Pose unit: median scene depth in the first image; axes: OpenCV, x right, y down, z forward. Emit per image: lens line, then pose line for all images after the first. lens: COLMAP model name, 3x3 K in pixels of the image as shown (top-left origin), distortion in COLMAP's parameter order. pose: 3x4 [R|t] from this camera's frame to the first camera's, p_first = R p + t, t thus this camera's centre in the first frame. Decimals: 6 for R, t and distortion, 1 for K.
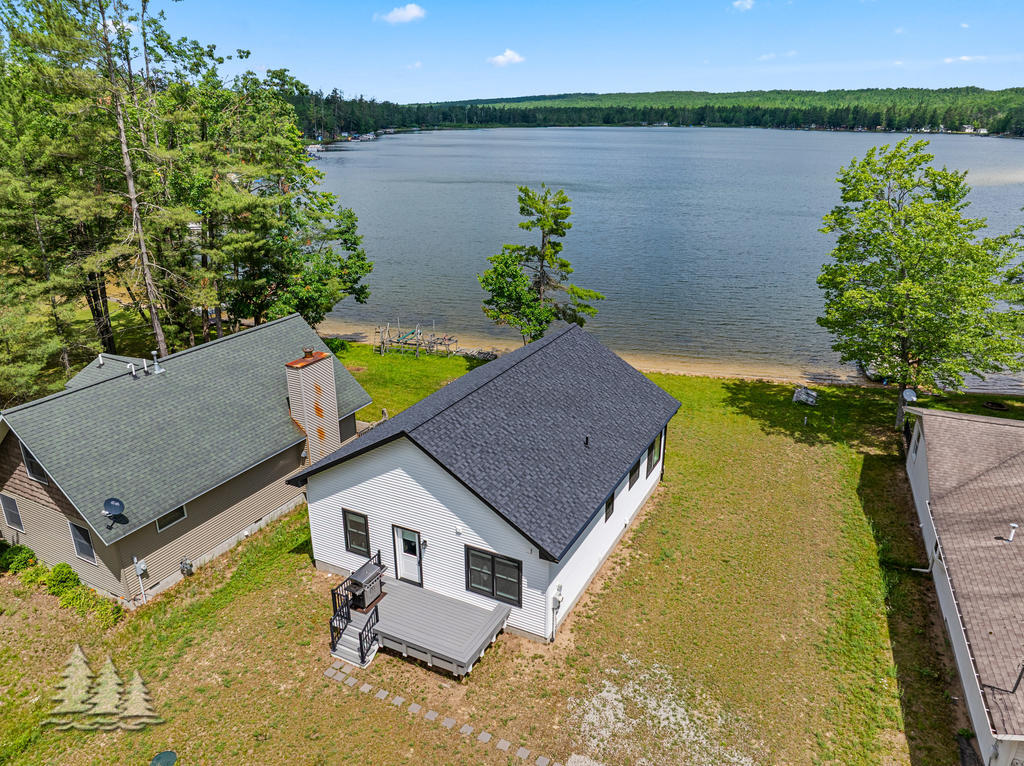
lens RADIAL K [[724.3, 0, 512.0], [0, 724.3, 383.0], [0, 0, 1]] dist [-0.064355, 0.041190]
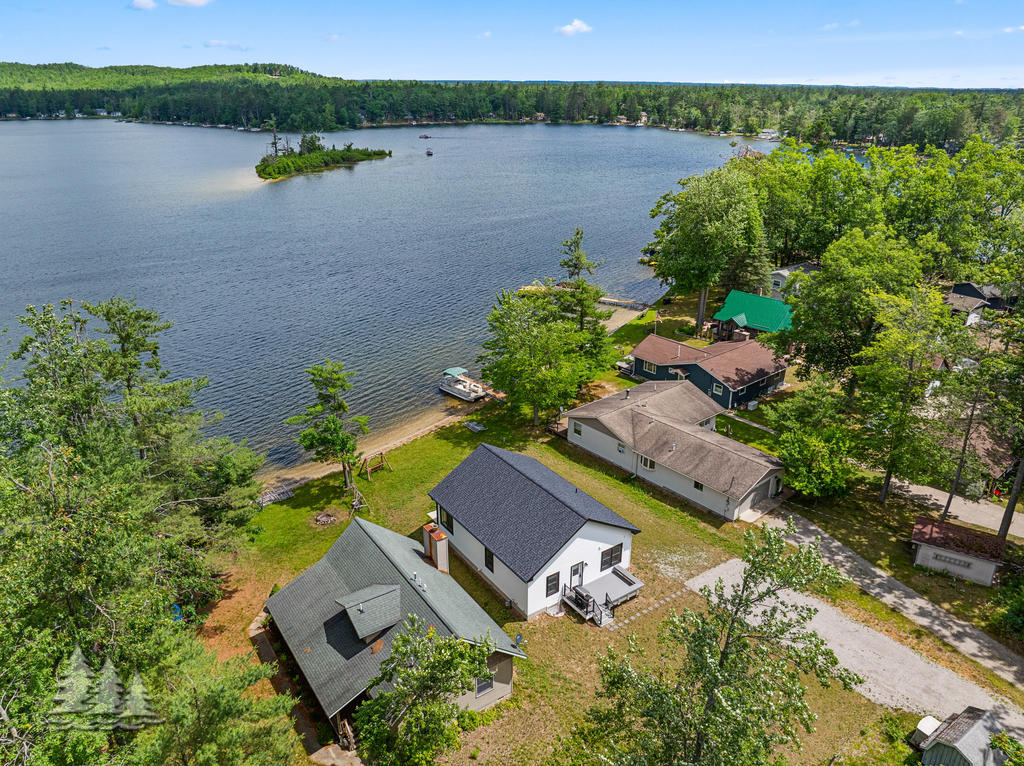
lens RADIAL K [[724.3, 0, 512.0], [0, 724.3, 383.0], [0, 0, 1]] dist [-0.064355, 0.041190]
pose [[0.470372, -0.340693, 0.814050, -1.622497], [0.306067, 0.928193, 0.211613, -0.729591], [-0.827691, 0.149617, 0.540871, -0.067055]]
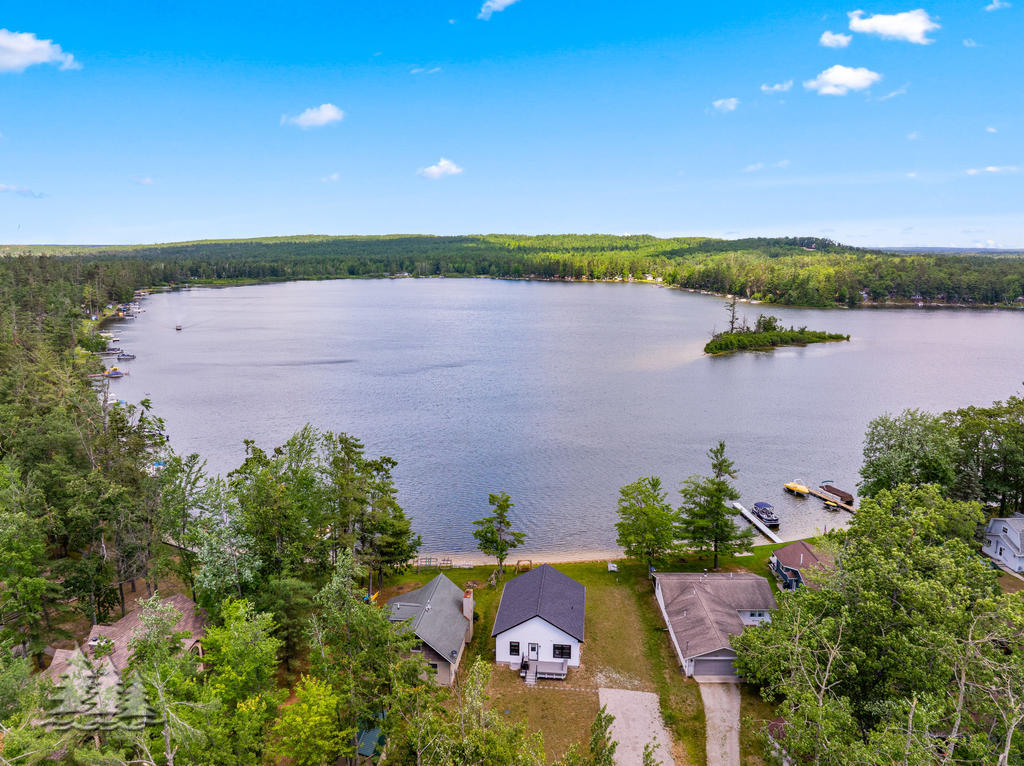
lens RADIAL K [[724.3, 0, 512.0], [0, 724.3, 383.0], [0, 0, 1]] dist [-0.064355, 0.041190]
pose [[0.935122, -0.066518, 0.348027, -1.222458], [0.124544, 0.981250, -0.147096, -0.474483], [-0.331717, 0.180898, 0.925873, -2.135272]]
